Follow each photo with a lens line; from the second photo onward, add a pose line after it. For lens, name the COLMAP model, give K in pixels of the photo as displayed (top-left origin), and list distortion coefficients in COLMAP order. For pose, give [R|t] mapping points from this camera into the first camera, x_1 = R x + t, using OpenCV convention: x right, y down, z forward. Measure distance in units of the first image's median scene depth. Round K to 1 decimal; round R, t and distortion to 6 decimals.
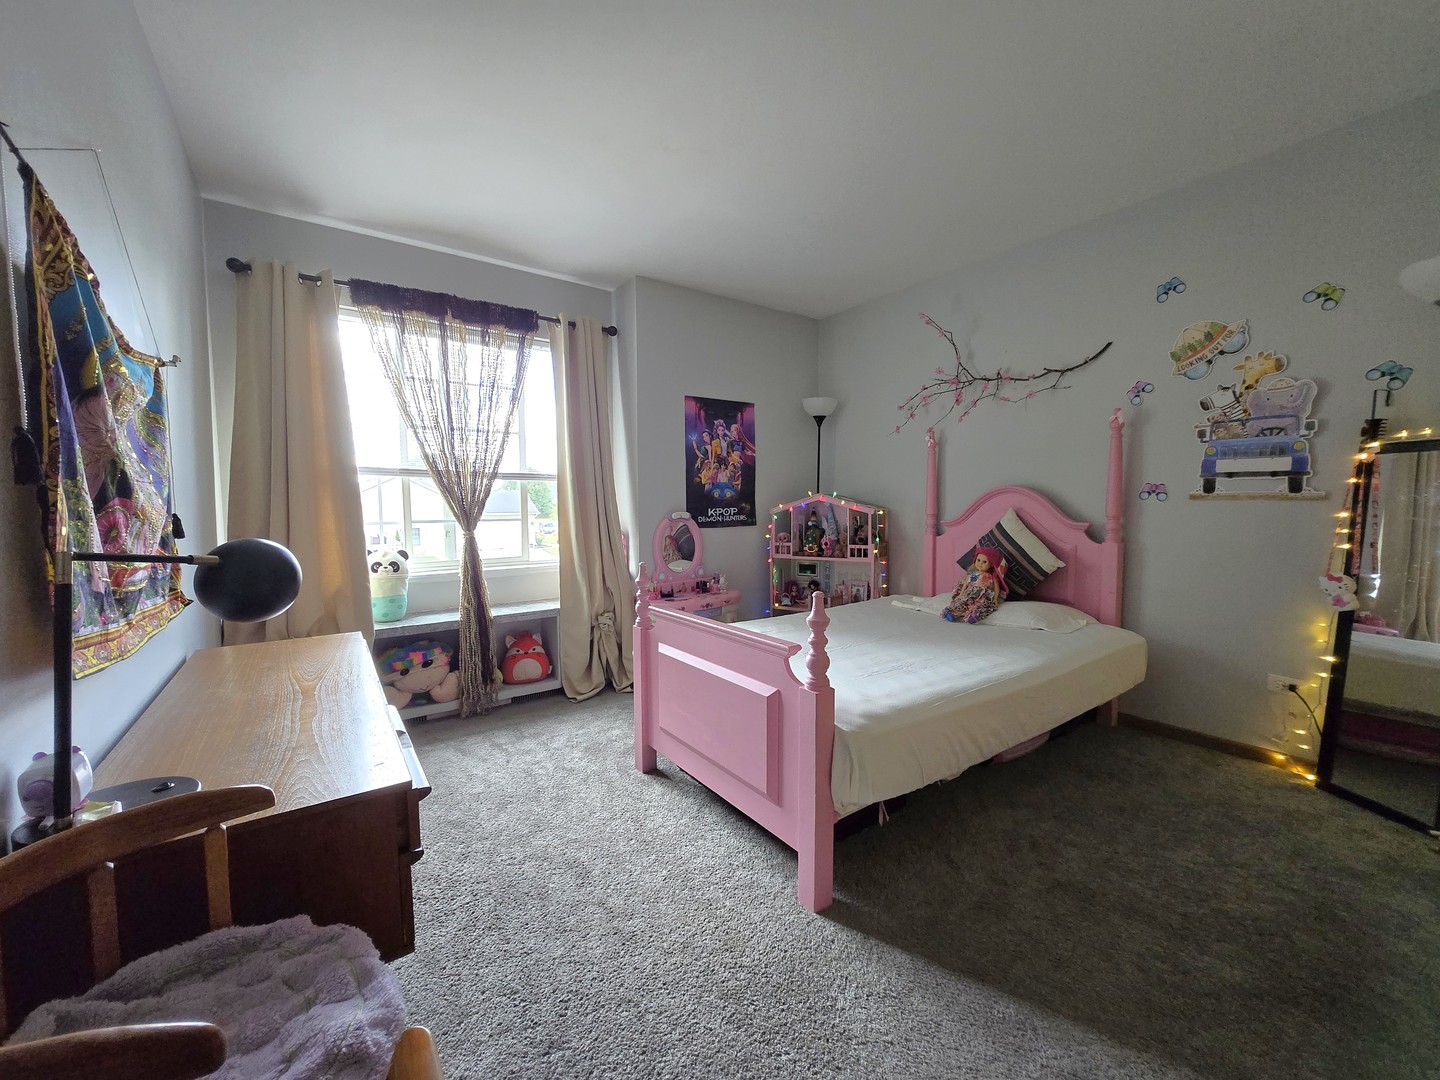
lens RADIAL K [[572.7, 0, 722.9], [0, 572.7, 545.0], [0, 0, 1]] dist [-0.003582, 0.000023]
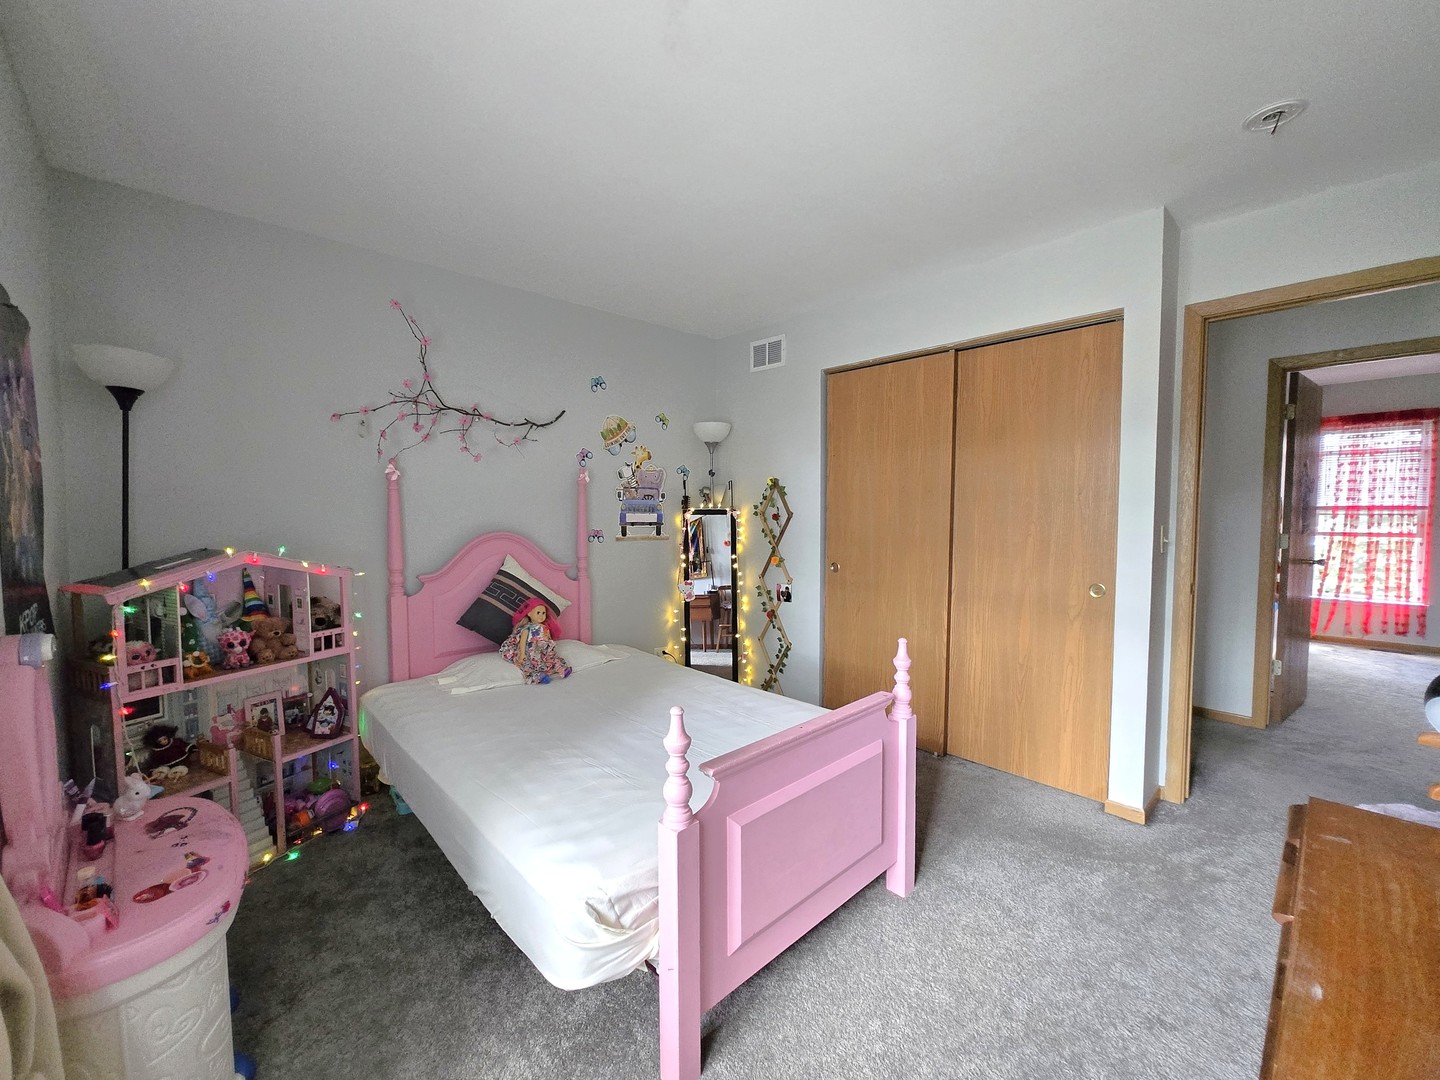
lens RADIAL K [[572.7, 0, 722.9], [0, 572.7, 545.0], [0, 0, 1]] dist [-0.003582, 0.000023]
pose [[-0.117958, -0.046651, 0.991922, -0.607273], [0.083040, 0.994934, 0.056667, -0.131196], [-0.989540, 0.089054, -0.113487, 0.927195]]
